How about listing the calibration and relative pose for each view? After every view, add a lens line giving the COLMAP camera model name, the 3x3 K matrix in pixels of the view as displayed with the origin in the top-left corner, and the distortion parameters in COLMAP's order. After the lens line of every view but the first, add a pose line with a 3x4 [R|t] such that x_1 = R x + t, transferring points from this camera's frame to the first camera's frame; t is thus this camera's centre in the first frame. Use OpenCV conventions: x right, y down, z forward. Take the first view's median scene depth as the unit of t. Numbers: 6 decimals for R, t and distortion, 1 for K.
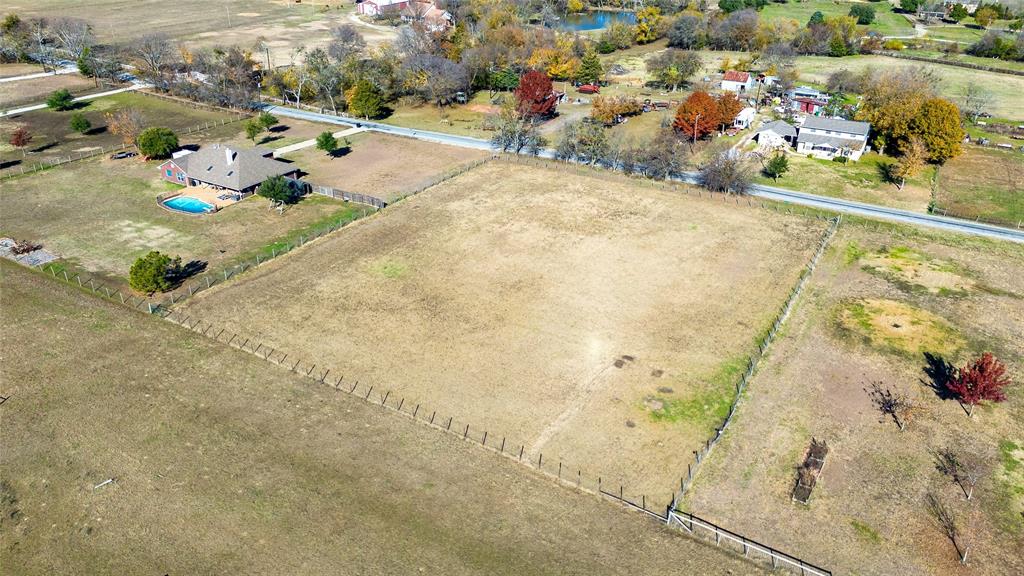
lens RADIAL K [[749.1, 0, 518.2], [0, 749.1, 290.1], [0, 0, 1]] dist [0.075282, -0.080910]
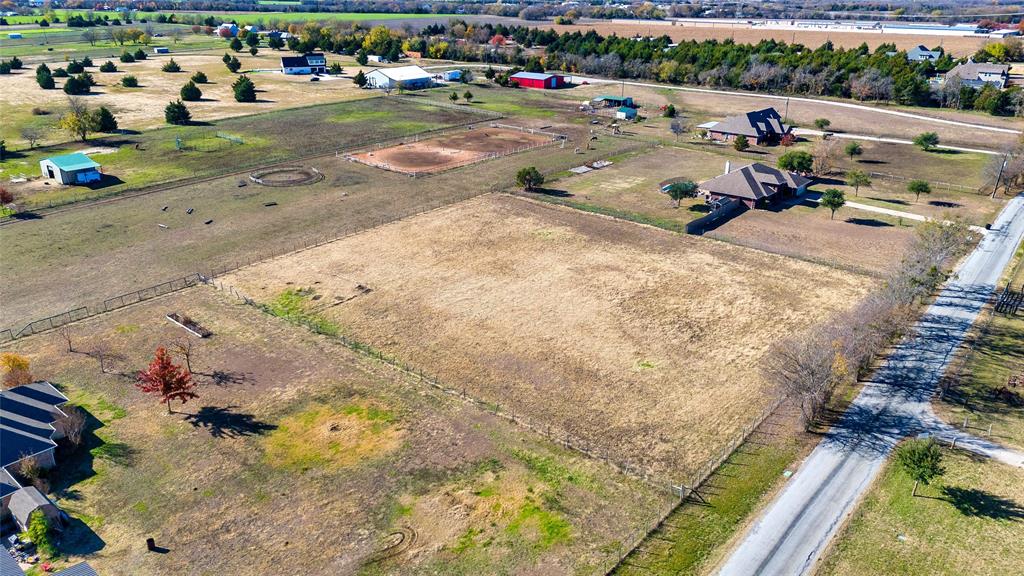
lens RADIAL K [[749.1, 0, 511.4], [0, 749.1, 303.1], [0, 0, 1]] dist [0.075282, -0.080910]
pose [[-0.163090, 0.377062, -0.911716, 0.818933], [-0.454091, 0.791707, 0.408658, -0.336194], [0.875901, 0.480650, 0.042101, 0.759437]]
